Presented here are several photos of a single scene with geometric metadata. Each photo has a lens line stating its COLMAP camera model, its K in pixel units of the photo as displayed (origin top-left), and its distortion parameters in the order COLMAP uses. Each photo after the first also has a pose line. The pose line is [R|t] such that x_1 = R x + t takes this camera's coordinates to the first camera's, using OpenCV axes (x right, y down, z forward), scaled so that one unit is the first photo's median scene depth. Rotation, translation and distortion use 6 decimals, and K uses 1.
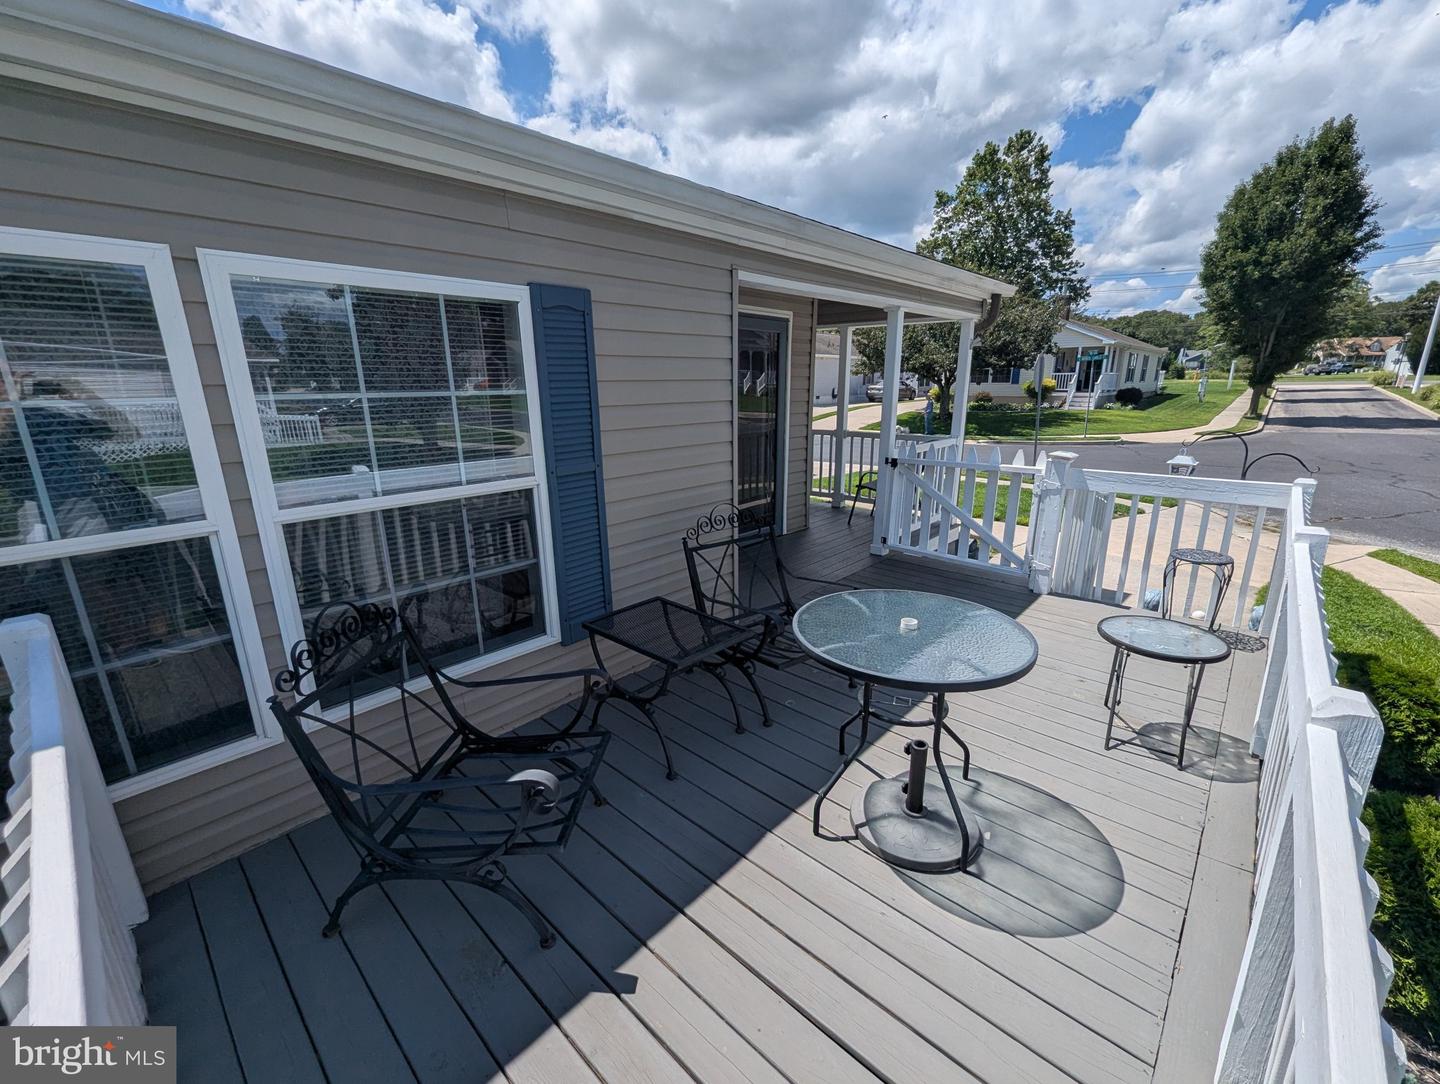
lens RADIAL K [[599.6, 0, 725.7], [0, 599.6, 546.9], [0, 0, 1]] dist [0.000747, -0.000203]
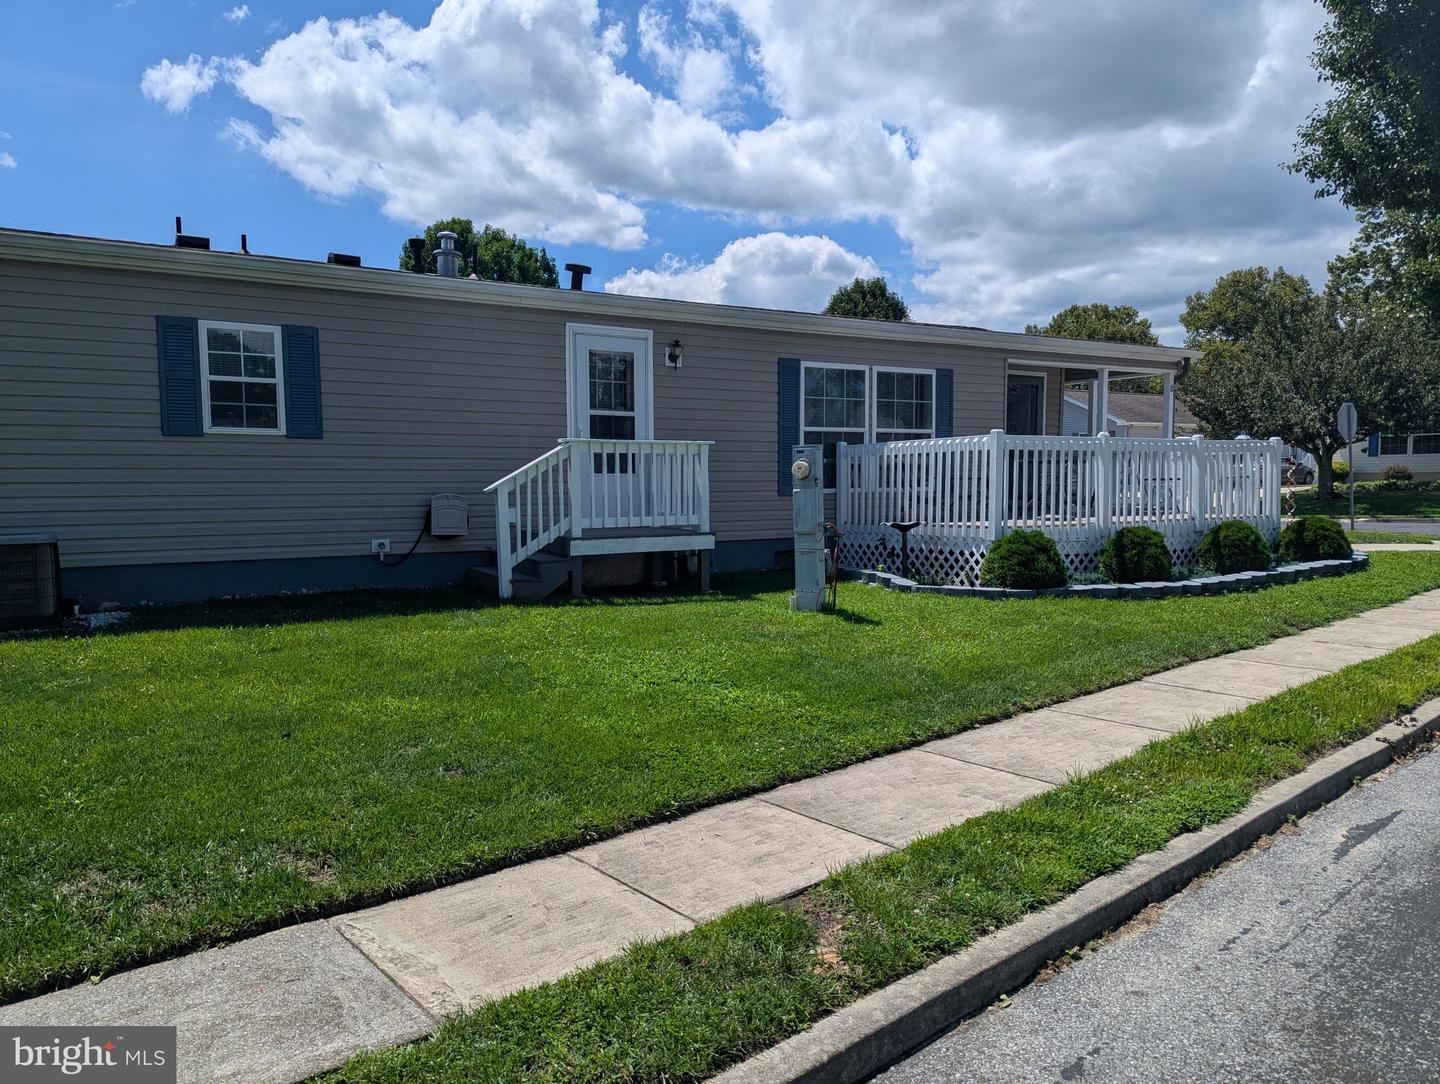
lens RADIAL K [[1017.9, 0, 720.0], [0, 1017.9, 542.0], [0, 0, 1]] dist [0.039822, -0.004858]
pose [[0.959110, 0.018095, -0.282453, 0.108758], [-0.076977, 0.977013, -0.198795, 1.497484], [0.272363, 0.212409, 0.938456, -3.874954]]
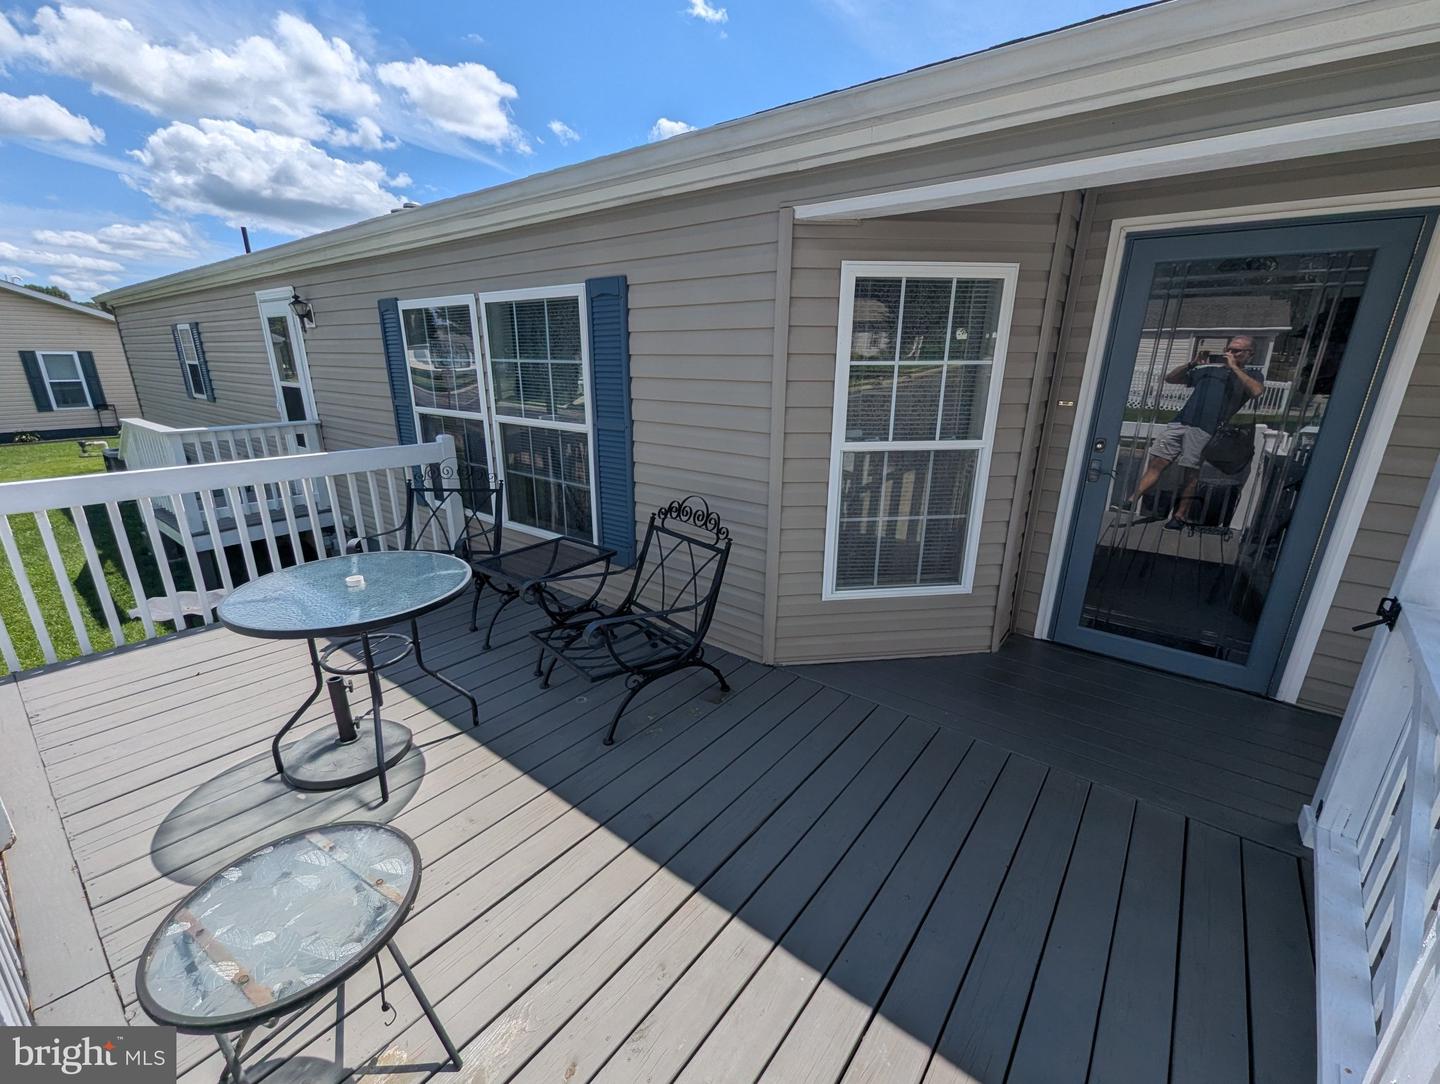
lens RADIAL K [[599.6, 0, 725.7], [0, 599.6, 546.9], [0, 0, 1]] dist [0.000747, -0.000203]
pose [[0.081365, 0.312343, -0.946479, 1.073578], [-0.276695, 0.919378, 0.279613, -0.329454], [0.957507, 0.239135, 0.161229, 1.142564]]
